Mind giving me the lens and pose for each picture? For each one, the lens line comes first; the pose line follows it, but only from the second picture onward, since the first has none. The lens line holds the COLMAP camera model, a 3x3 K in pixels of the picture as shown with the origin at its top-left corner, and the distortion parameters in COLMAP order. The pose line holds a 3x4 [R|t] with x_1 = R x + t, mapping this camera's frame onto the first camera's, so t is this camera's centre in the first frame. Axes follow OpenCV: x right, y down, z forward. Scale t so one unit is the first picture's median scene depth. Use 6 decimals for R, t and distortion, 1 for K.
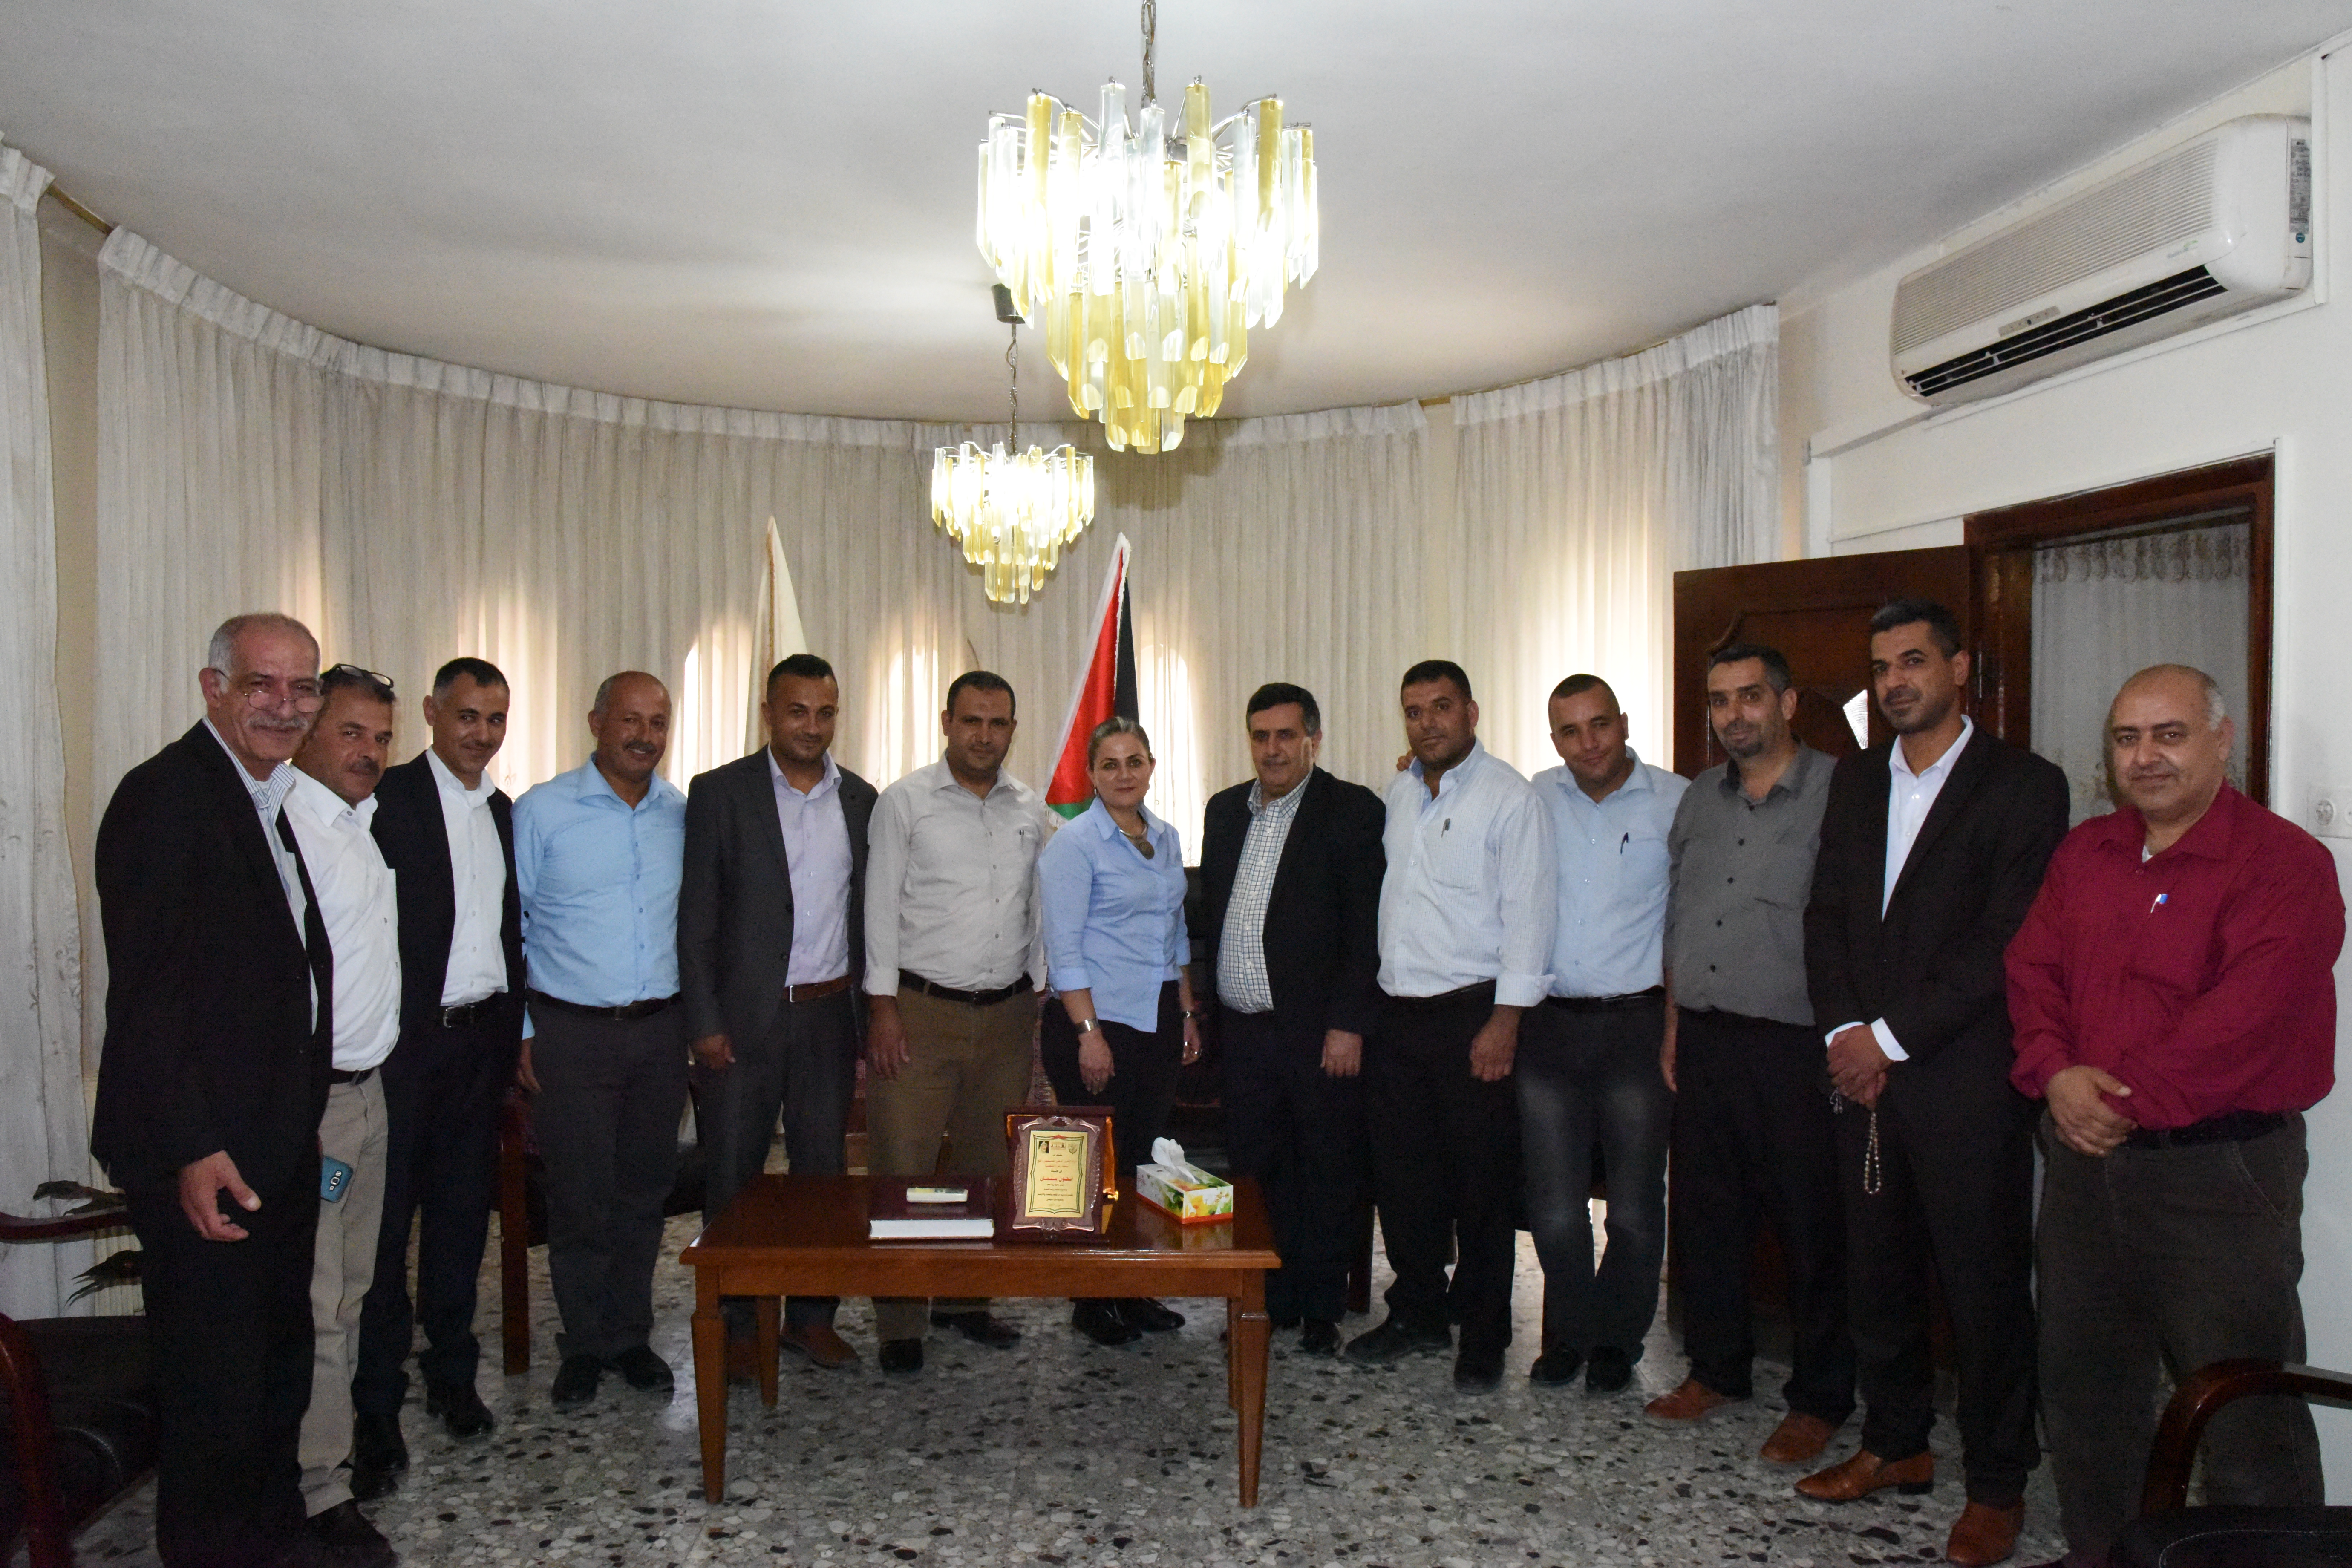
lens RADIAL K [[1743.2, 0, 1176.0], [0, 1743.2, 784.0], [0, 0, 1]] dist [-0.070856, -0.003102]
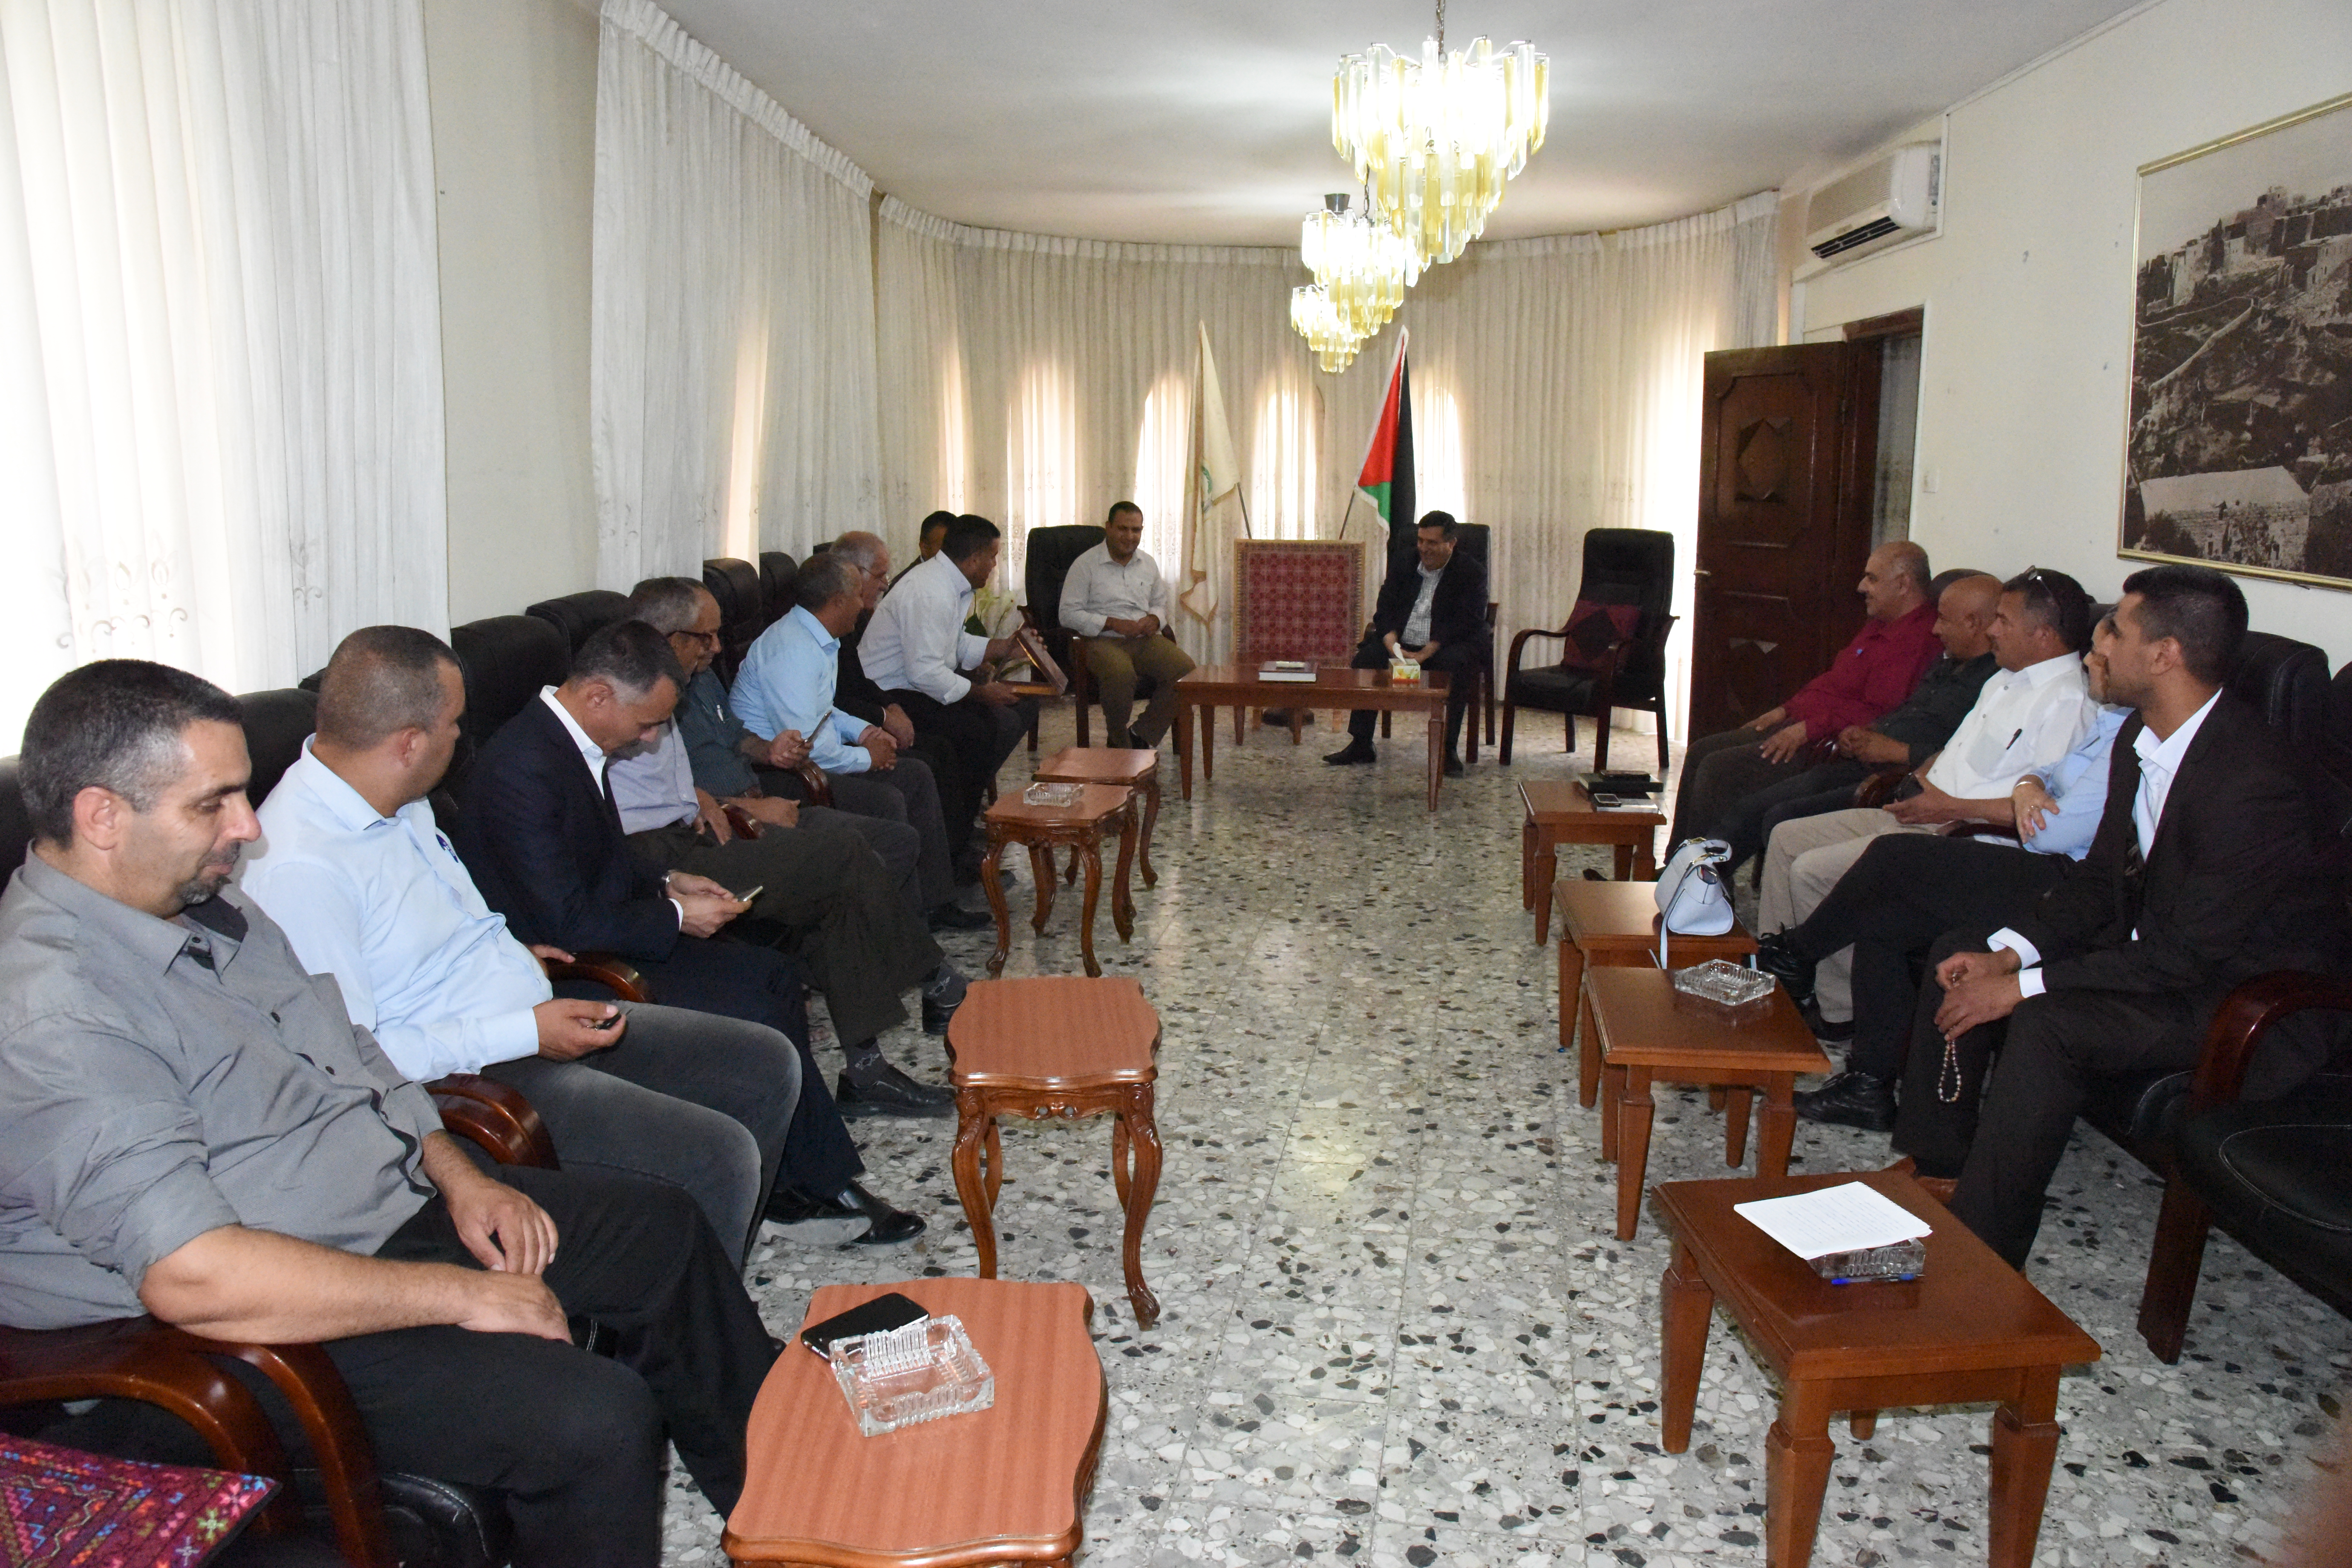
lens RADIAL K [[1743.2, 0, 1176.0], [0, 1743.2, 784.0], [0, 0, 1]] dist [-0.070856, -0.003102]
pose [[0.977286, 0.031765, -0.209529, 0.158937], [0.002283, 0.987068, 0.160289, 0.033990], [0.211911, -0.157126, 0.964575, -0.988954]]
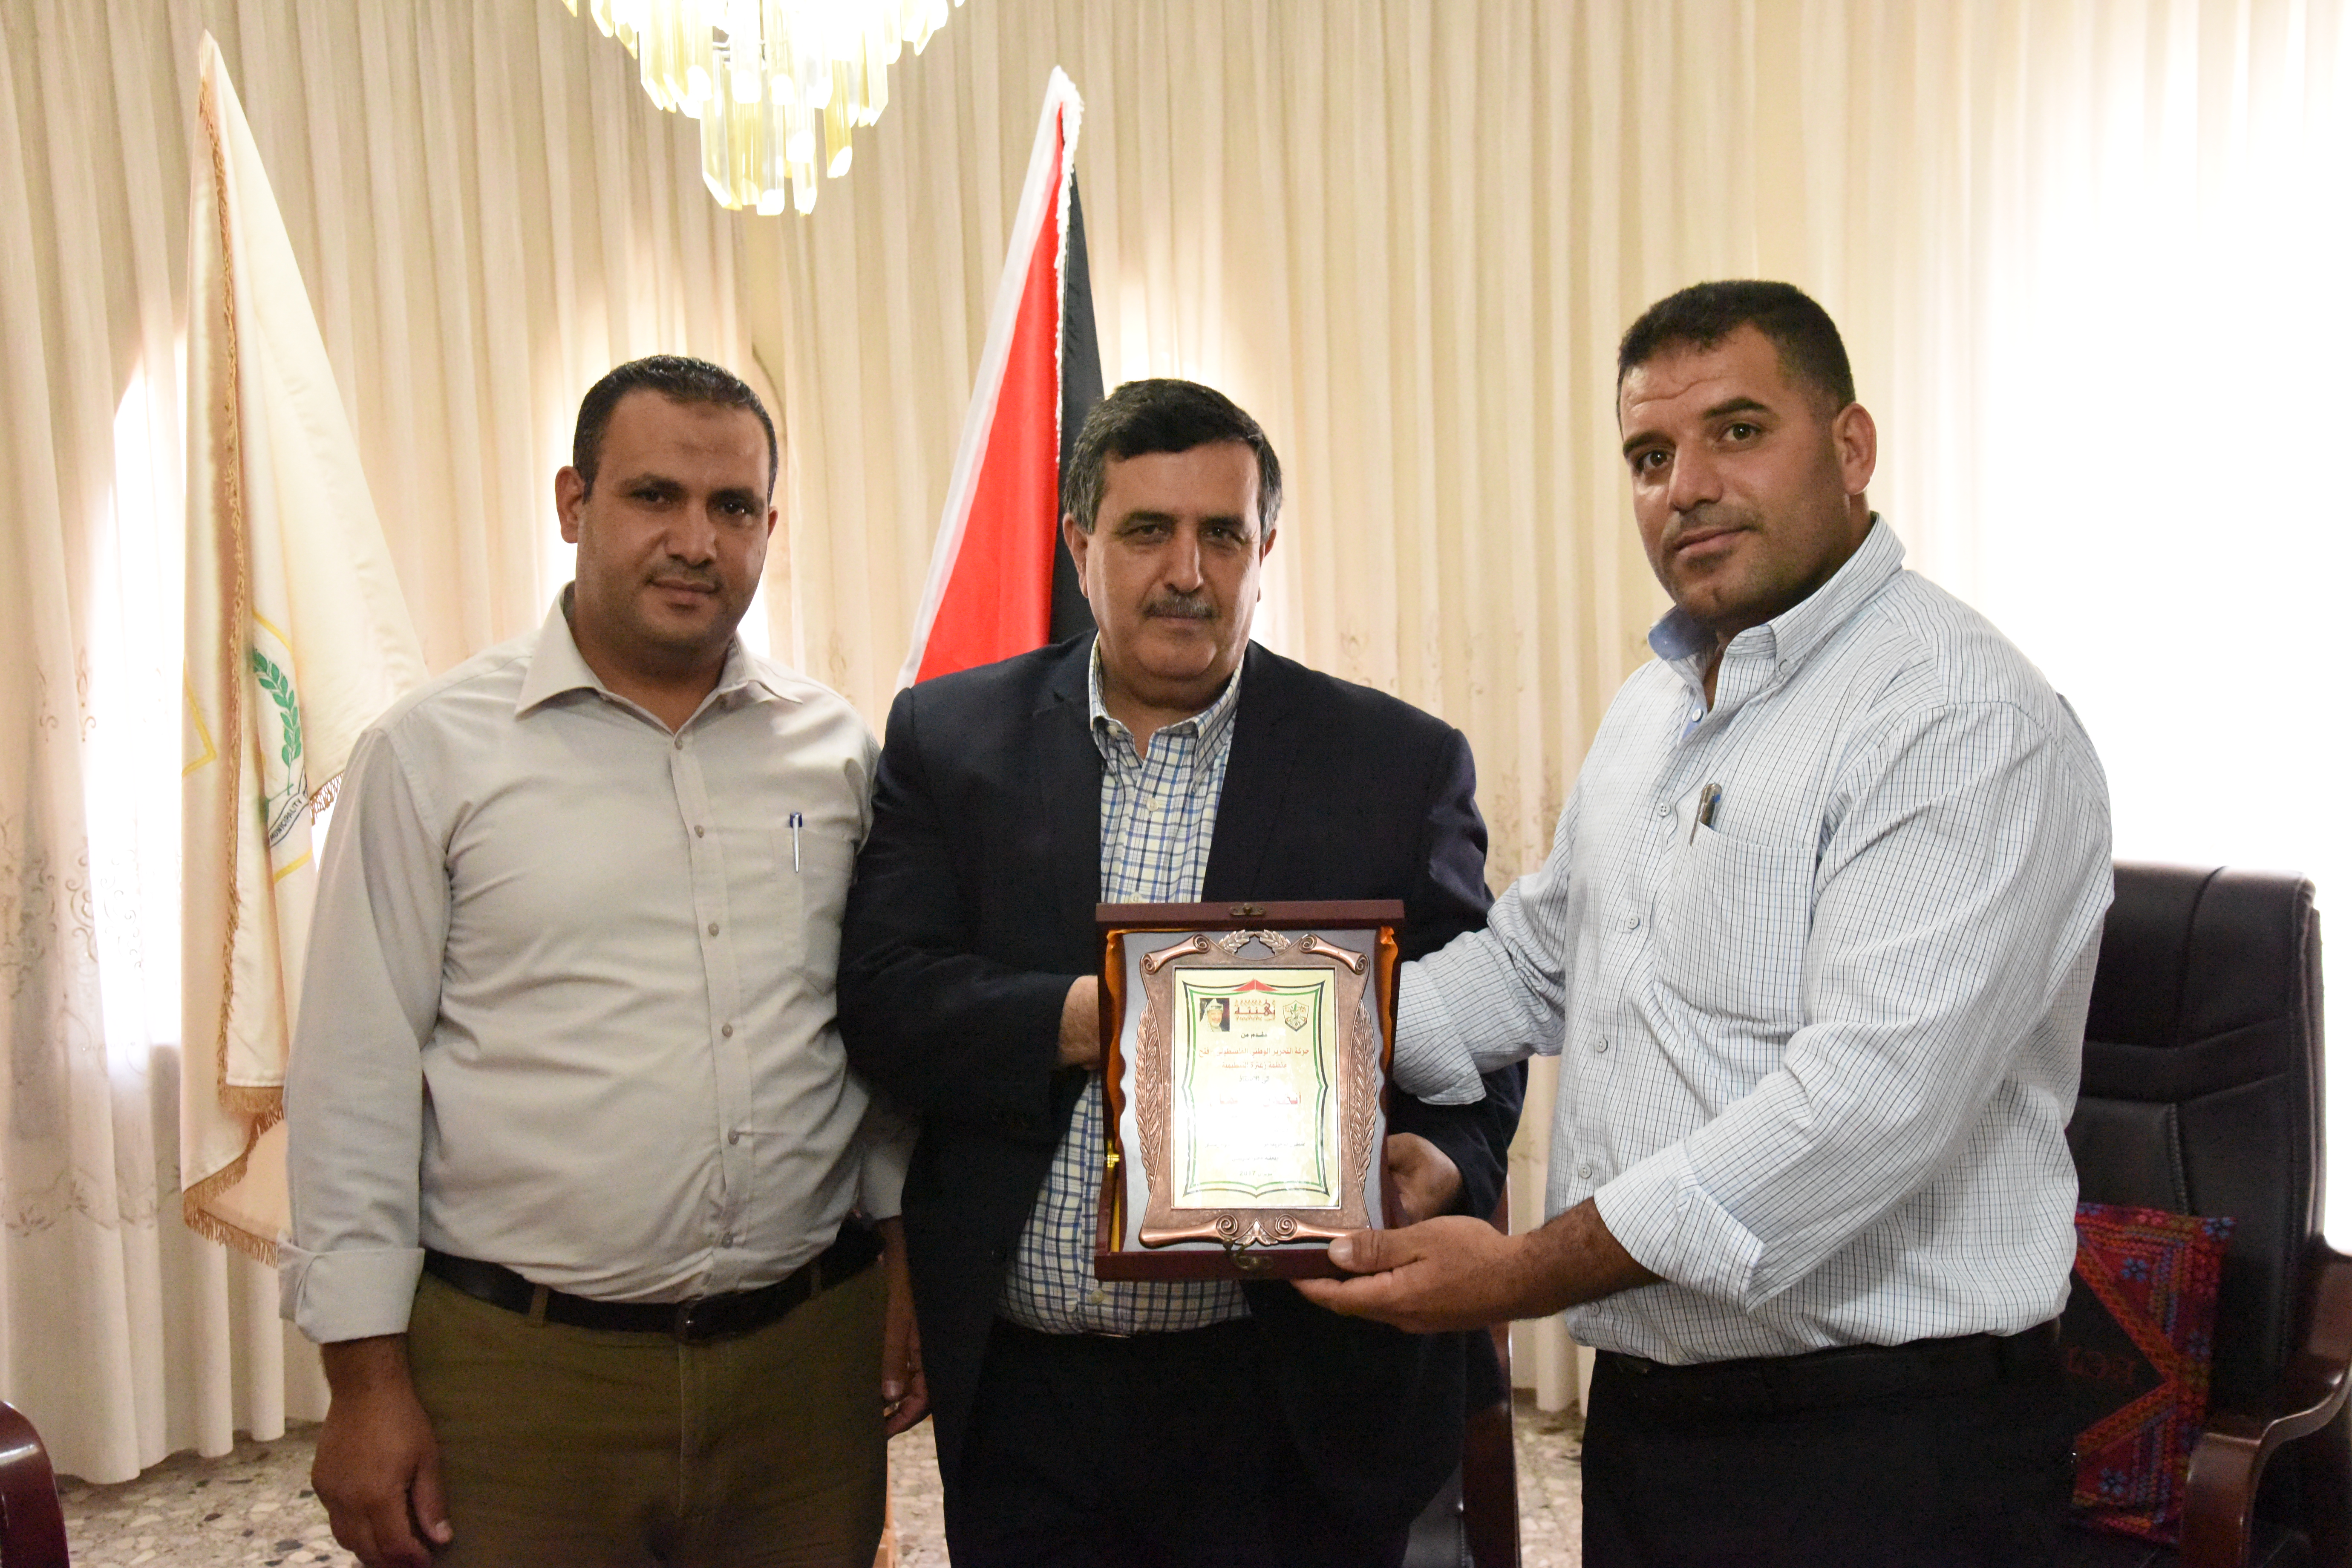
lens RADIAL K [[2565.3, 0, 1176.0], [0, 2565.3, 784.0], [0, 0, 1]] dist [0.089568, 0.118203]
pose [[0.999286, -0.035304, -0.013494, -0.000193], [0.036042, 0.997601, 0.059110, -0.006932], [0.011375, -0.059554, 0.998160, 0.469913]]
